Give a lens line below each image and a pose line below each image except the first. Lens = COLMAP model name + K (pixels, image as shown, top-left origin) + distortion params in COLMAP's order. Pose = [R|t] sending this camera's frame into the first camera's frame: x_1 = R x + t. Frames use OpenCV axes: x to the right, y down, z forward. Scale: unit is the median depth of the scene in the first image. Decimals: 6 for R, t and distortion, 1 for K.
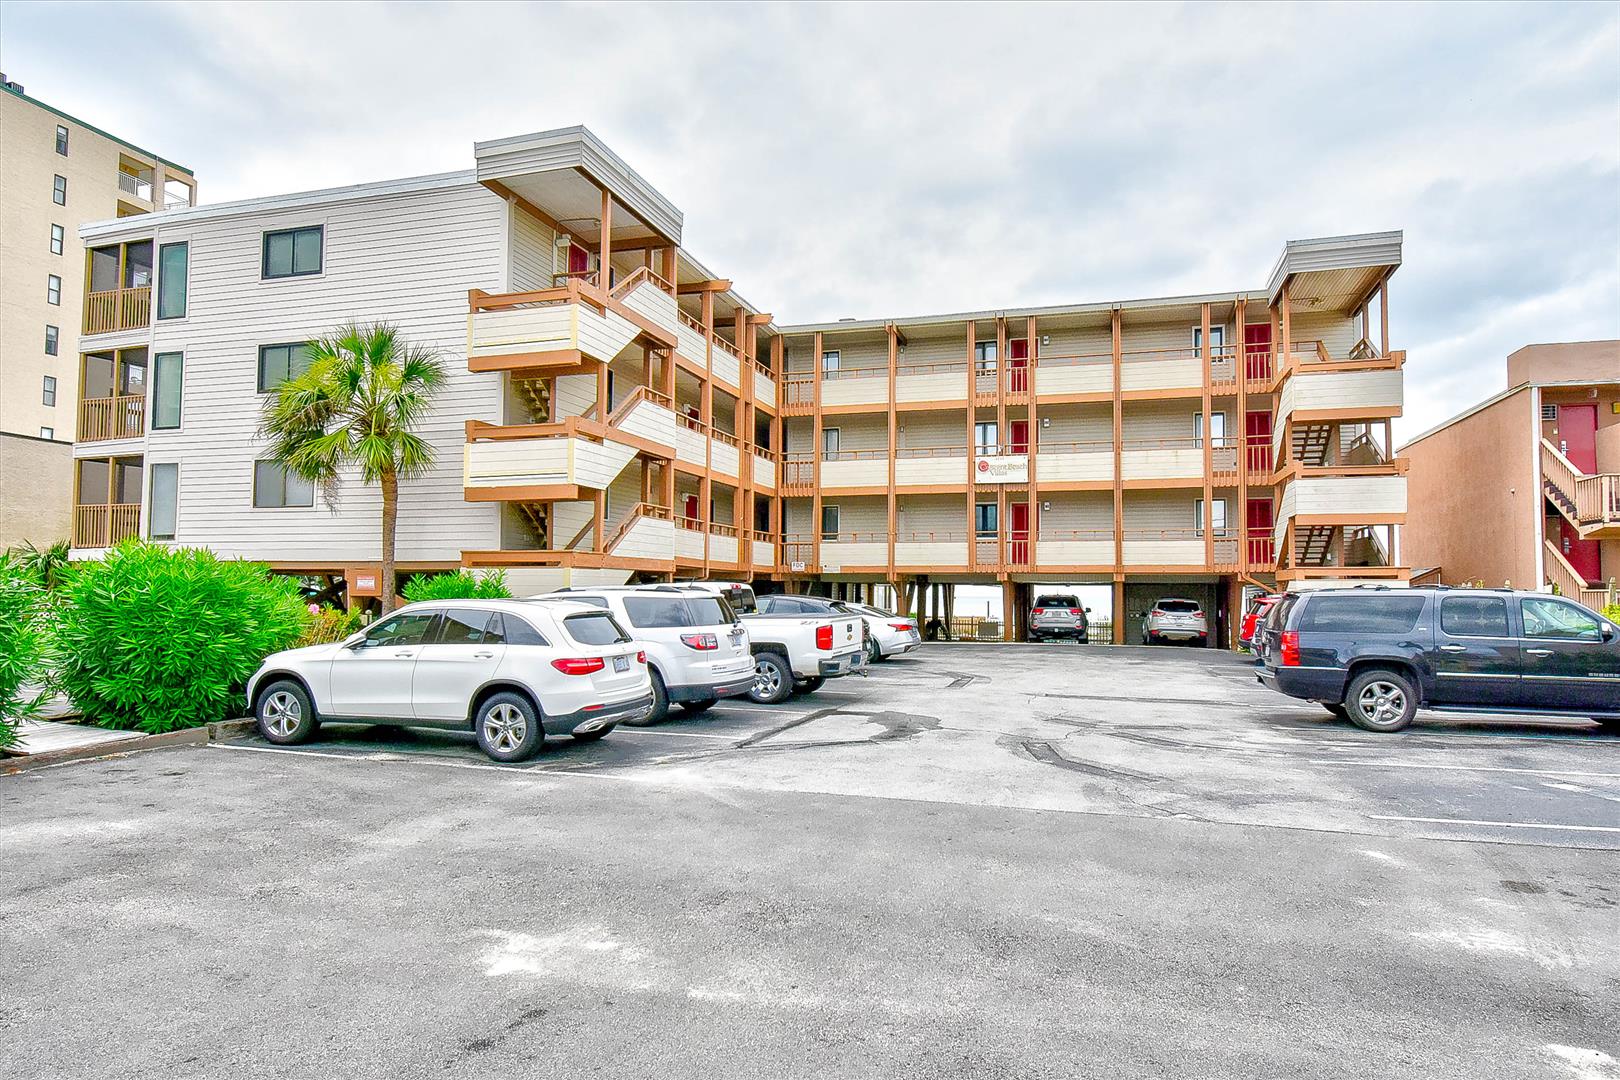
lens RADIAL K [[900.2, 0, 809.6], [0, 900.2, 541.4], [0, 0, 1]] dist [0.007591, 0.001789]
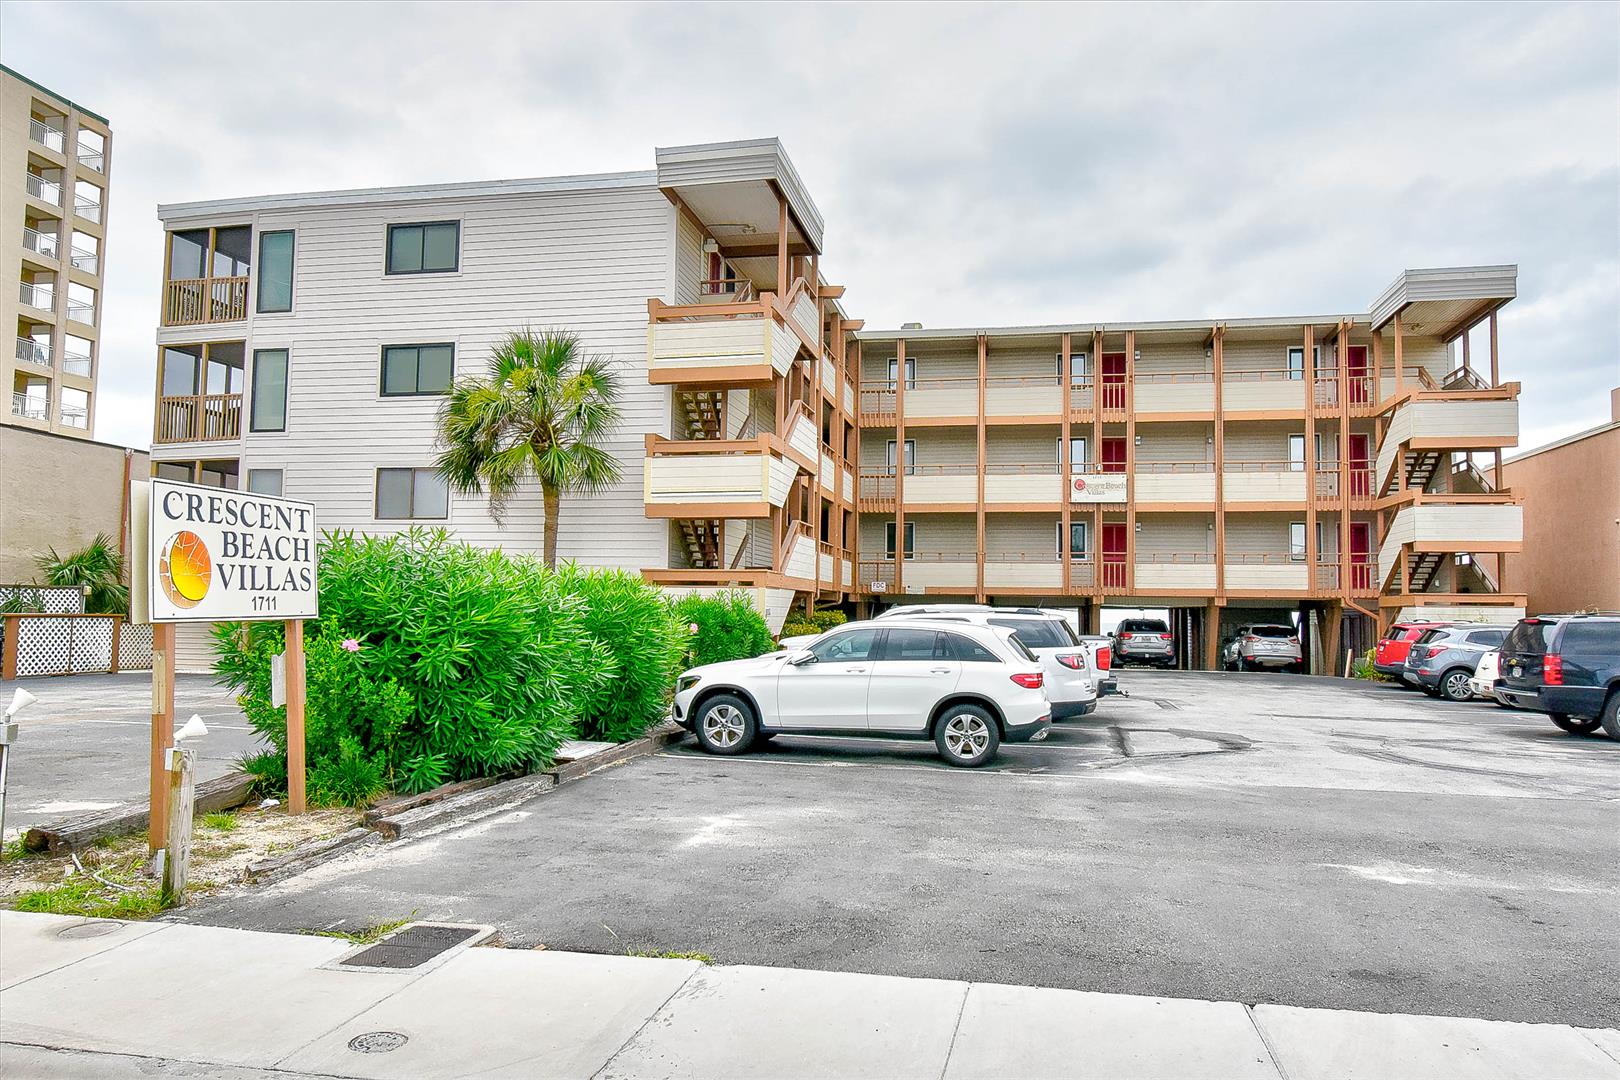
lens RADIAL K [[1034.6, 0, 810.2], [0, 1034.6, 542.0], [0, 0, 1]] dist [0.002272, 0.000717]
pose [[0.996109, 0.014058, 0.087006, -0.233200], [-0.012946, 0.999827, -0.013327, -0.004619], [-0.087178, 0.012149, 0.996119, -0.091818]]
